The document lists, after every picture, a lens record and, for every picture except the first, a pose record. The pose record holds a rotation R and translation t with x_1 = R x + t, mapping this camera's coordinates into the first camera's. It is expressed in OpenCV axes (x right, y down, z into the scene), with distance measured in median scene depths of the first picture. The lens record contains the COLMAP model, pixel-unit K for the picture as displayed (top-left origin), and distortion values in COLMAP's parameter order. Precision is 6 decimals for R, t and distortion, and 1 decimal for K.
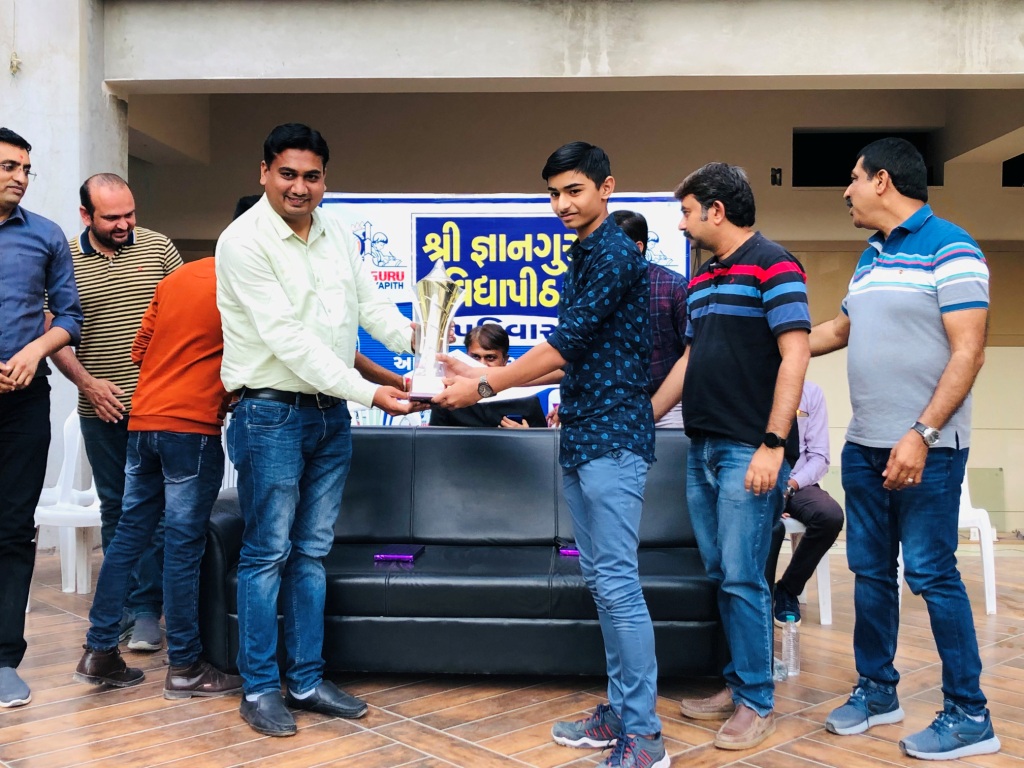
lens RADIAL K [[1269.5, 0, 513.2], [0, 1269.5, 365.8], [0, 0, 1]] dist [0.139334, -0.406978]
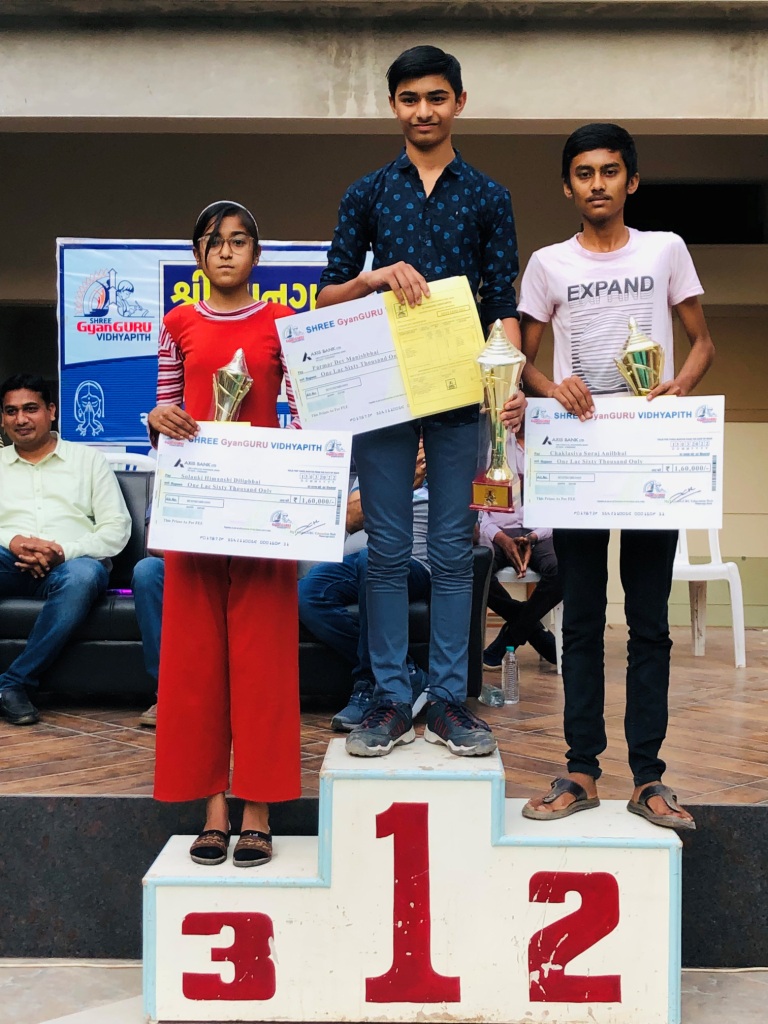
lens RADIAL K [[1608.2, 0, 384.0], [0, 1608.2, 512.0], [0, 0, 1]] dist [0.093944, -0.150734]
pose [[0.999742, 0.003835, 0.022400, 0.060713], [-0.004150, 0.999893, 0.014020, 0.049082], [-0.022344, -0.014109, 0.999651, -0.202390]]
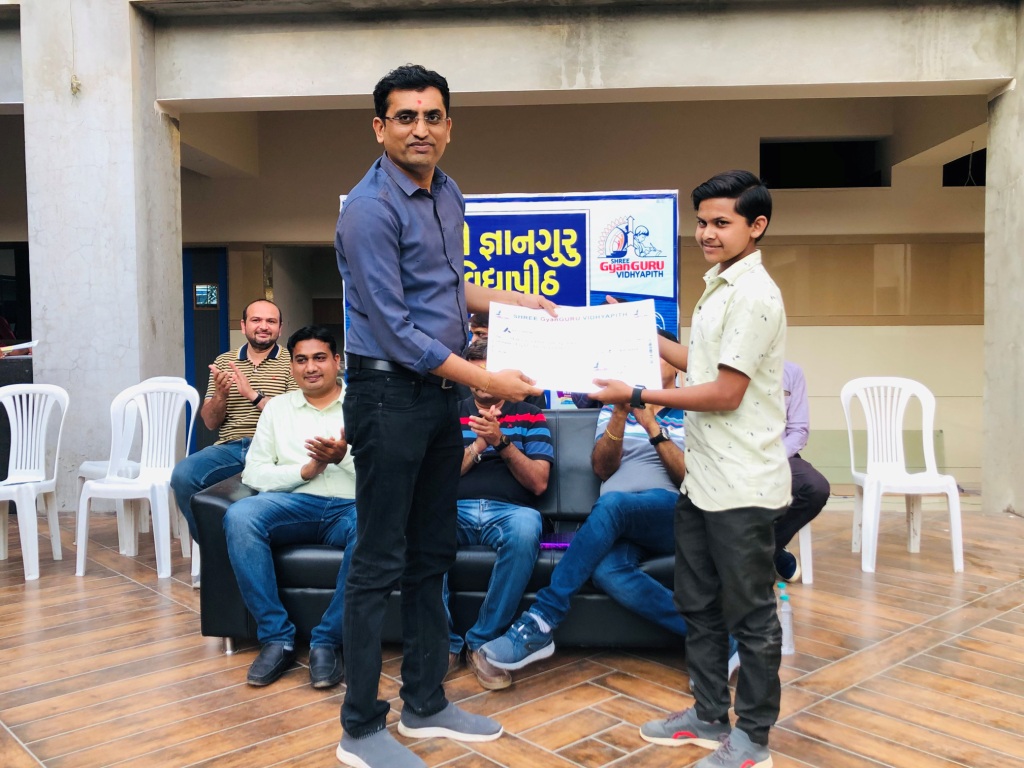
lens RADIAL K [[1009.9, 0, 497.4], [0, 1009.9, 369.3], [0, 0, 1]] dist [0.083959, -0.149646]
pose [[0.999681, -0.010108, -0.023134, 0.001924], [0.010666, 0.999653, 0.024106, -0.003263], [0.022883, -0.024345, 0.999442, 0.111407]]
